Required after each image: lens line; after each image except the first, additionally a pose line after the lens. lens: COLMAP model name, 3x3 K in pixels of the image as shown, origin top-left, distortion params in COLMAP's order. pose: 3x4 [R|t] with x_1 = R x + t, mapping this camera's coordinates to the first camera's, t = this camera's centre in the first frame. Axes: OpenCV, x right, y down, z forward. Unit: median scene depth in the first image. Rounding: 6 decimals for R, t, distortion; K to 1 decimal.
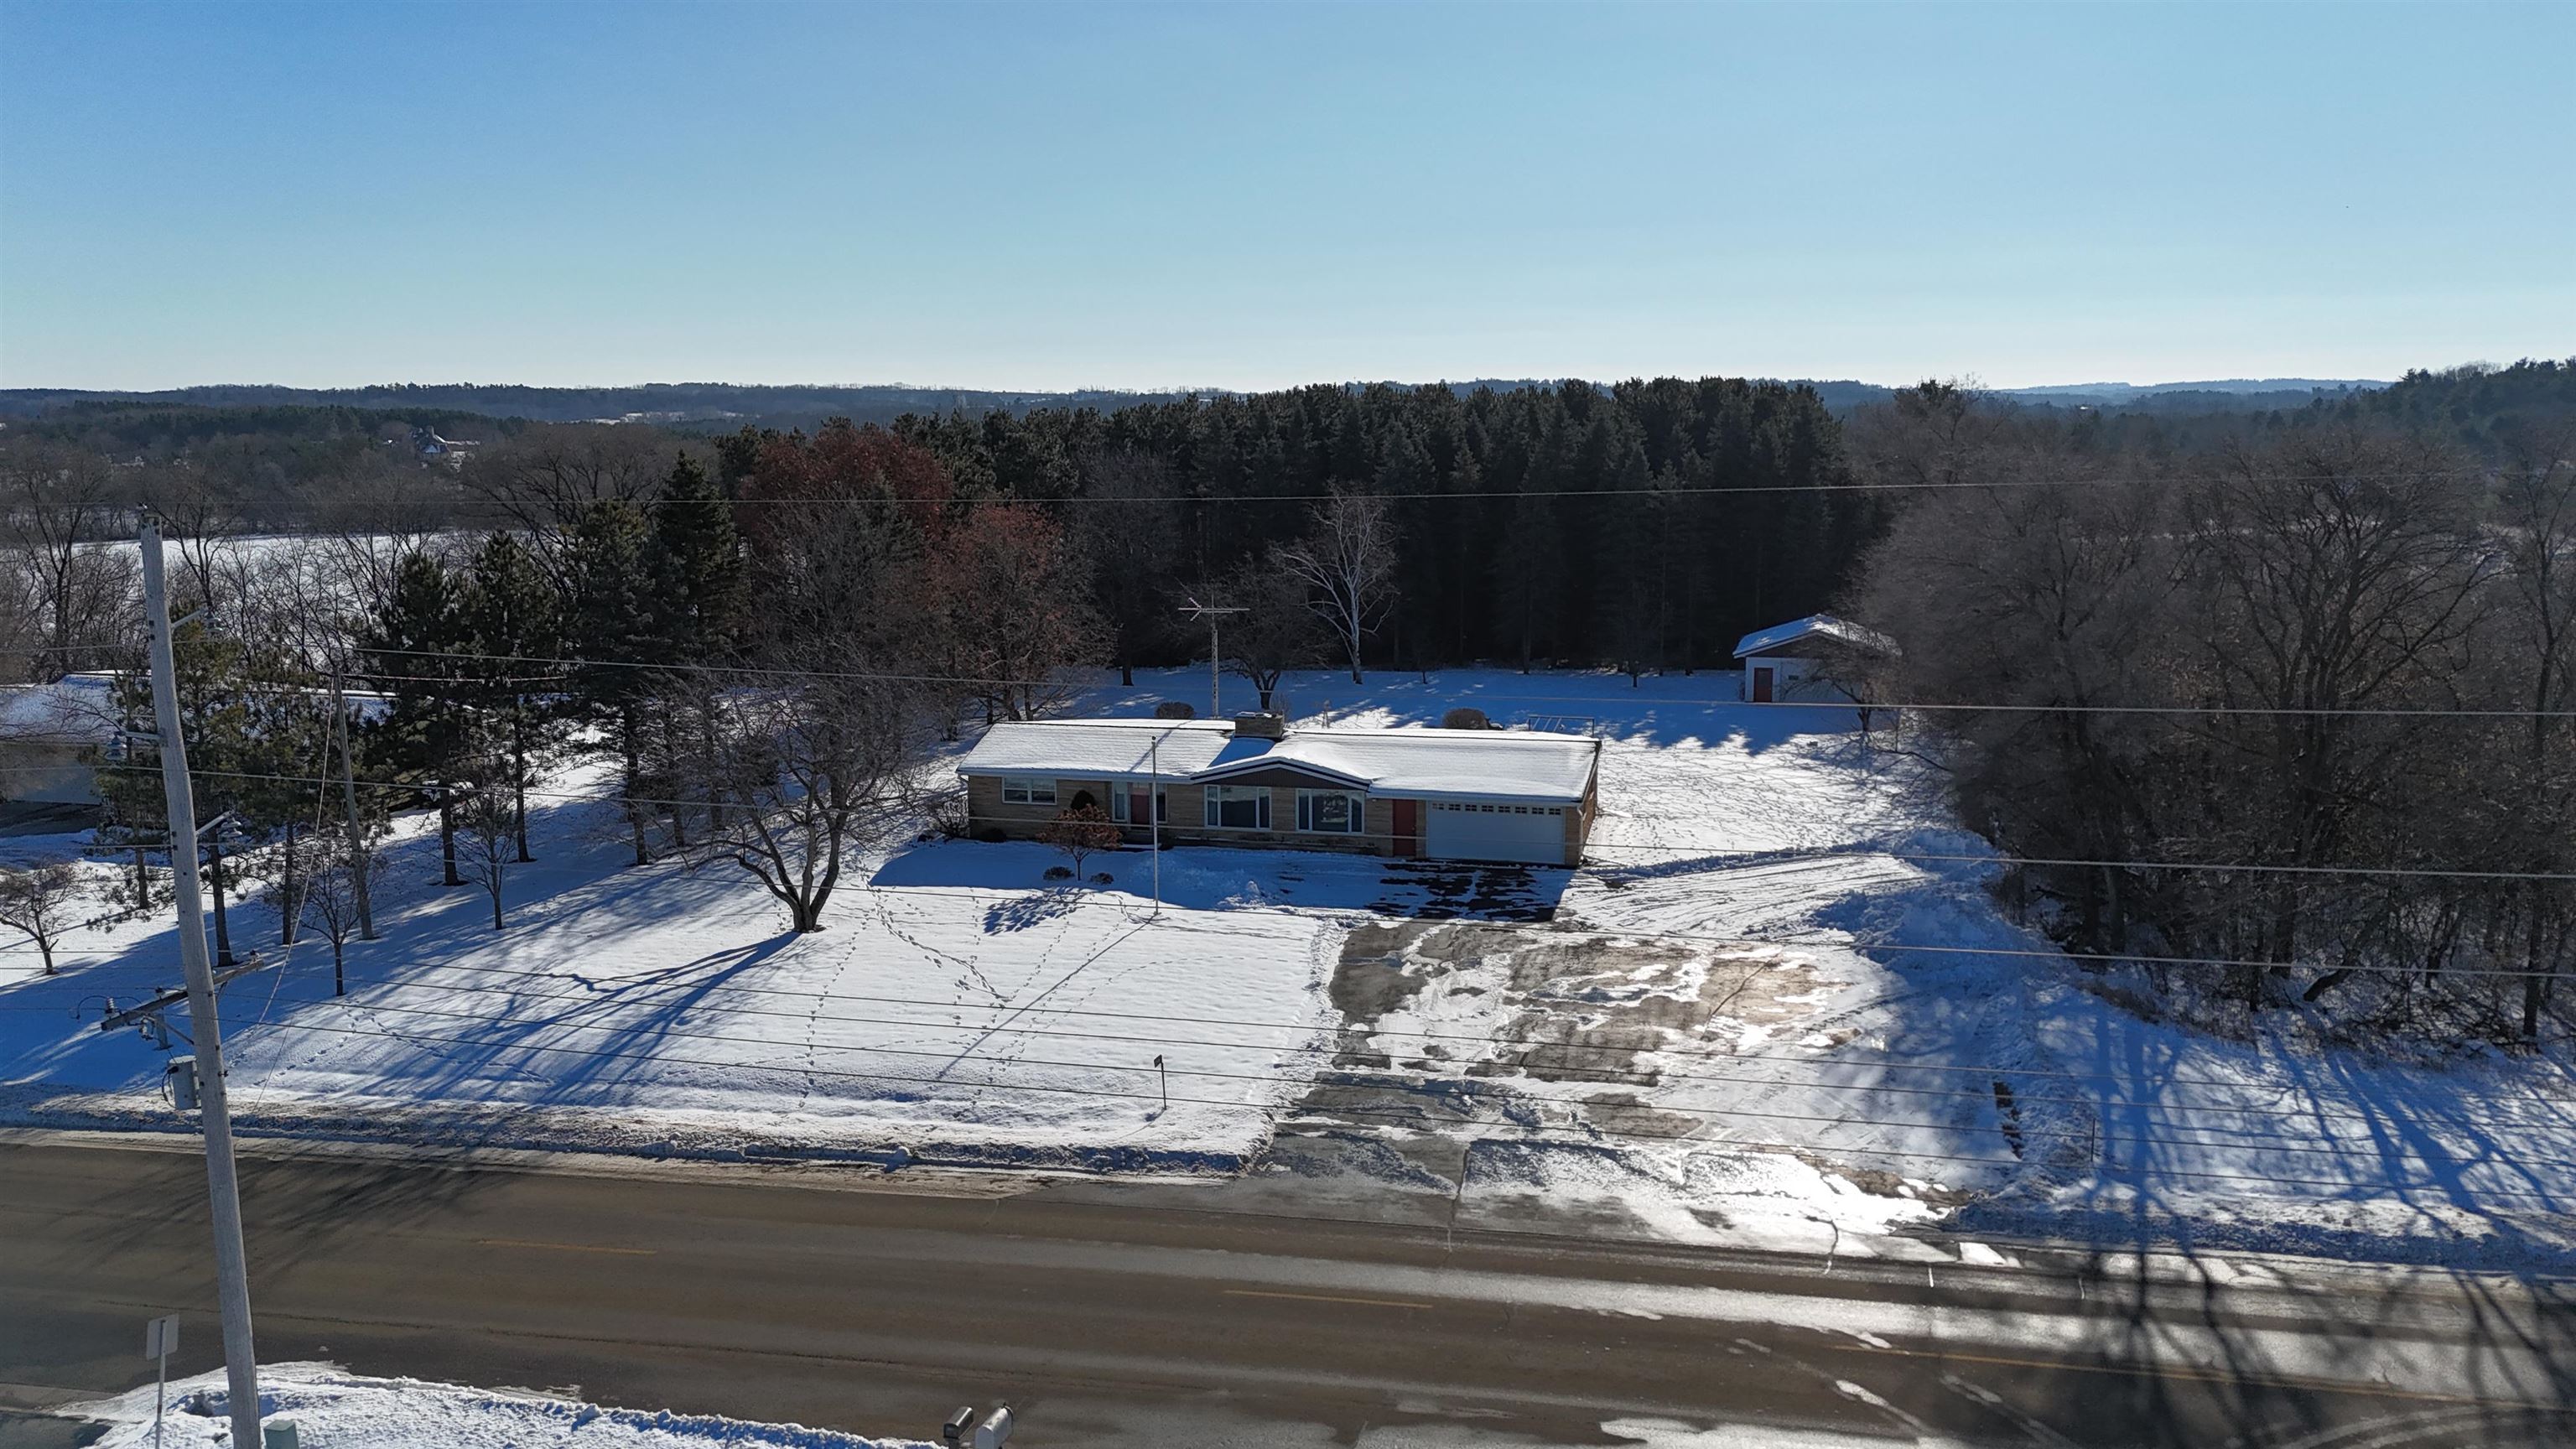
lens RADIAL K [[1895.4, 0, 1294.1], [0, 1895.4, 714.6], [0, 0, 1]] dist [0.070721, -0.070183]
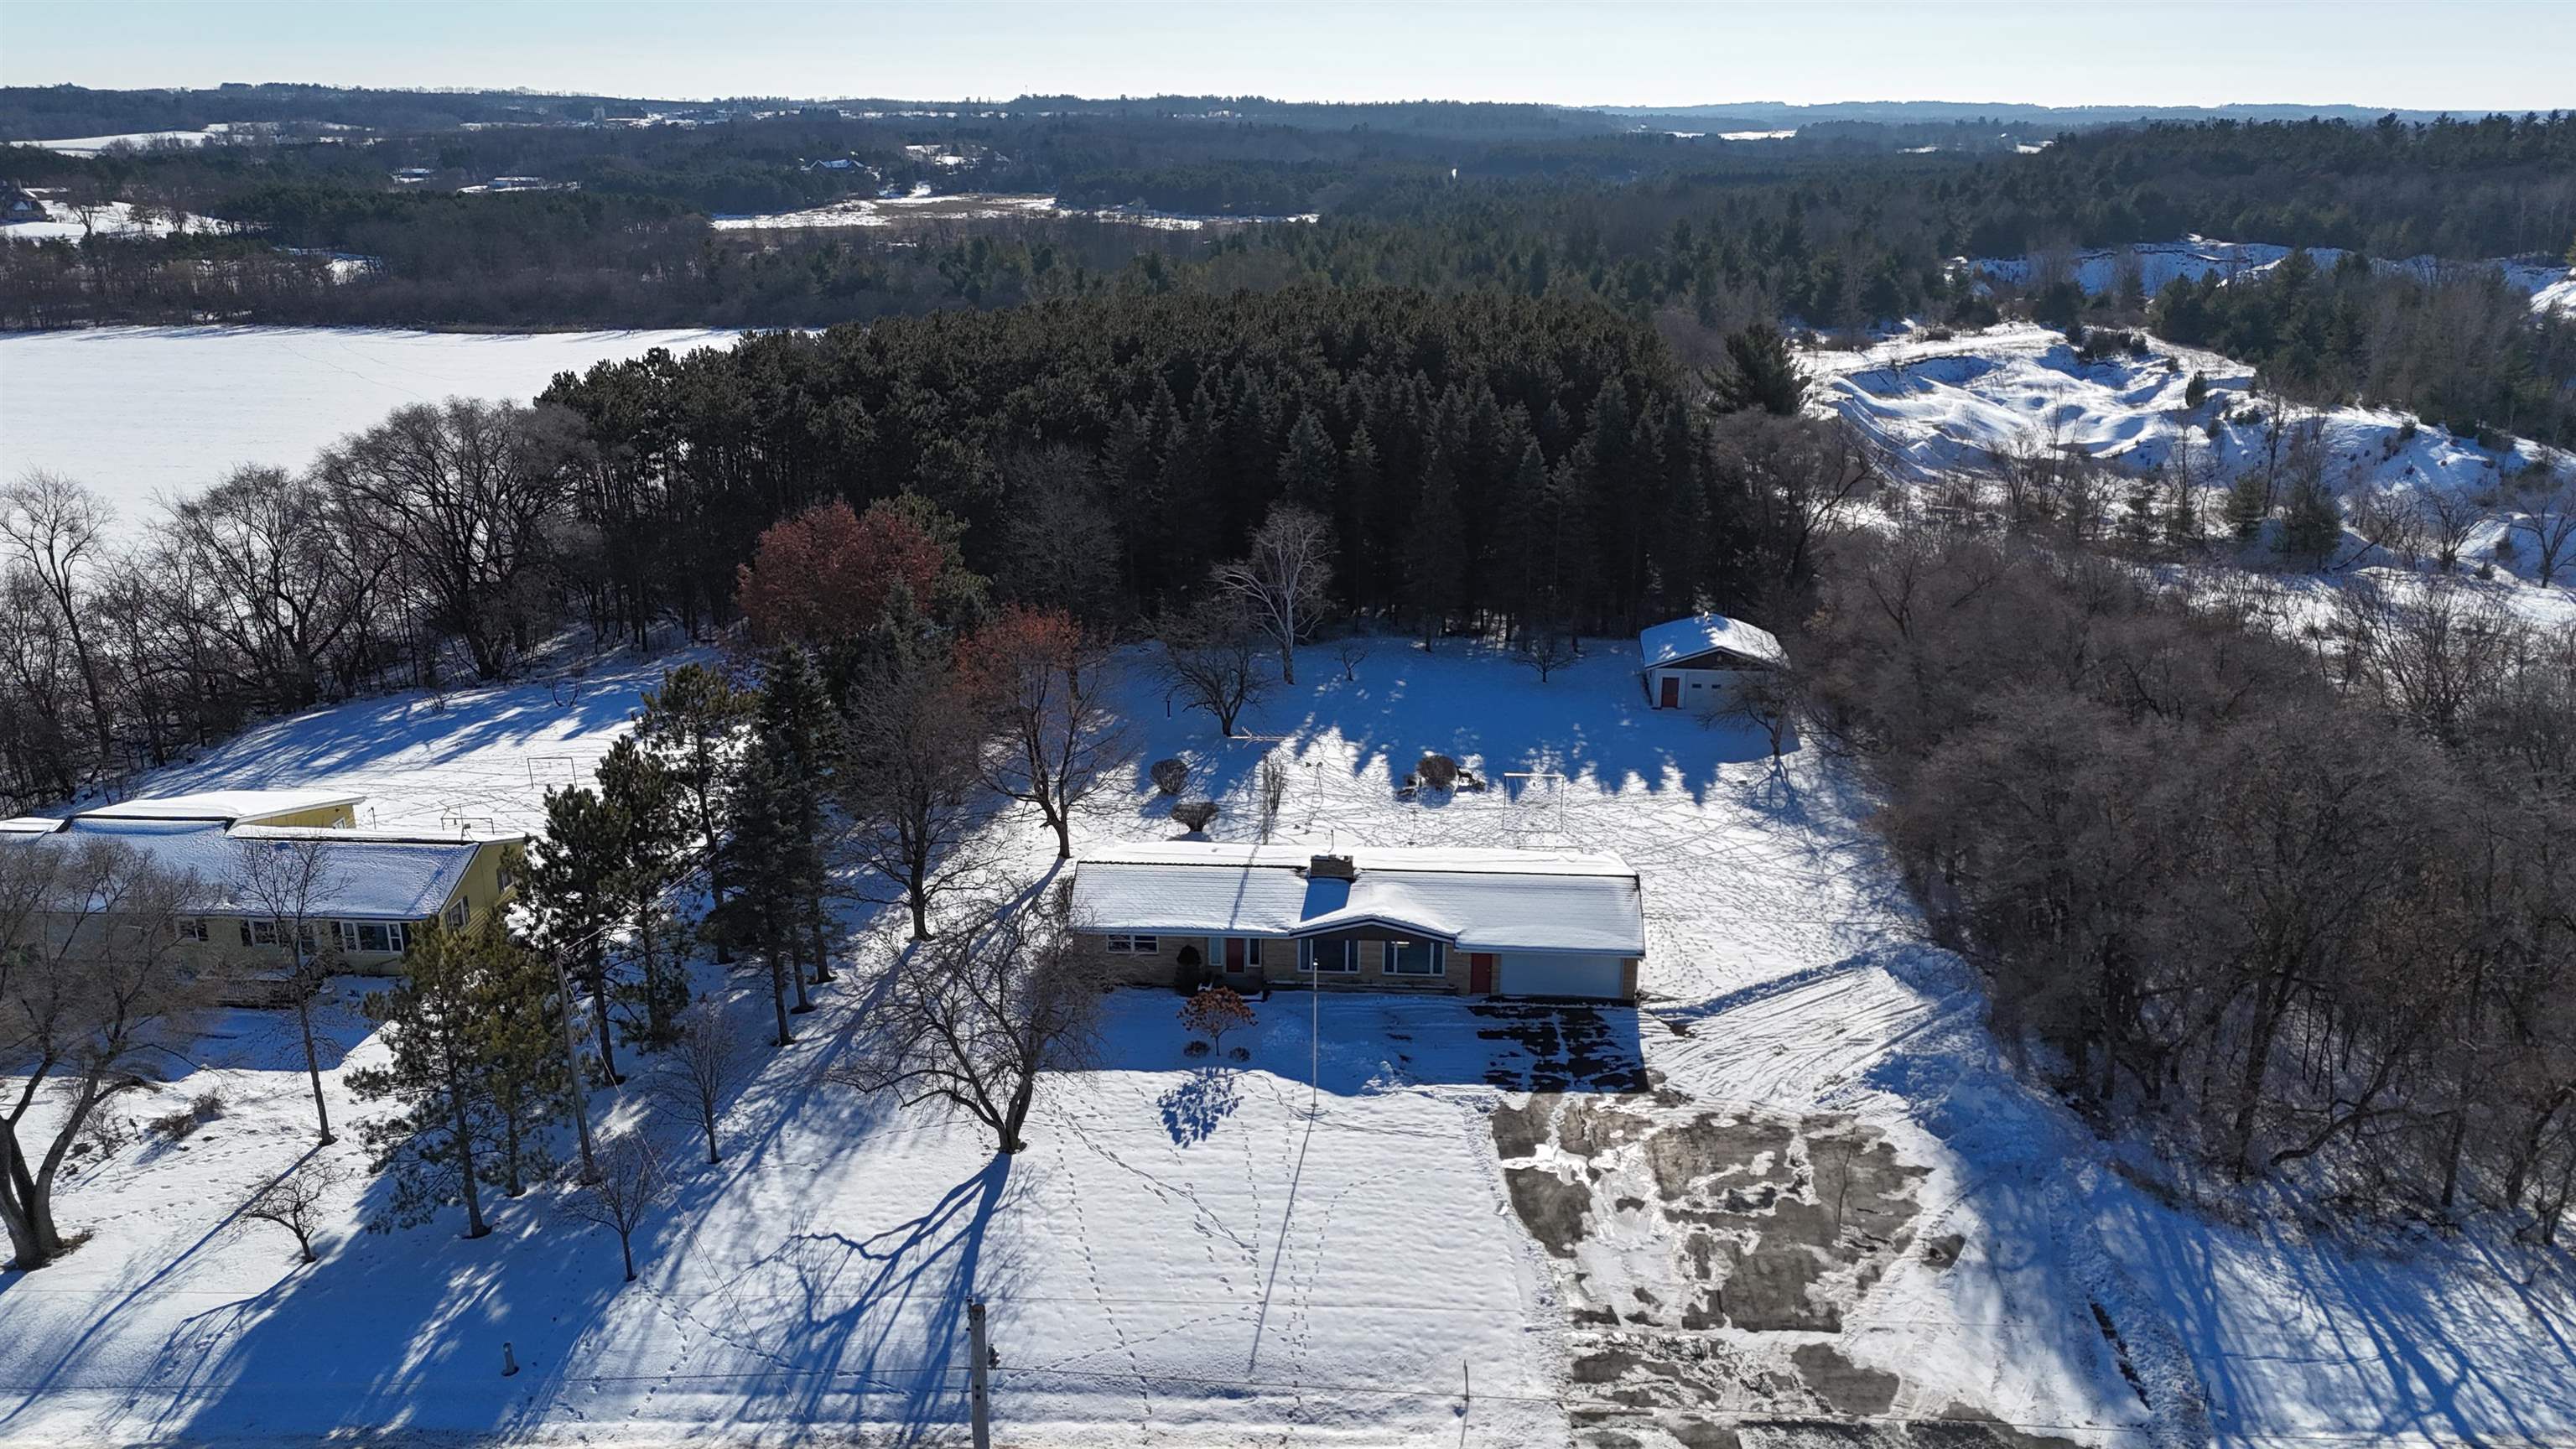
lens RADIAL K [[1895.4, 0, 1290.5], [0, 1895.4, 723.7], [0, 0, 1]] dist [0.070721, -0.070183]
pose [[0.985586, -0.040261, 0.164316, -0.276714], [0.014675, 0.987954, 0.154051, -0.309986], [-0.168539, -0.149419, 0.974304, -0.073267]]
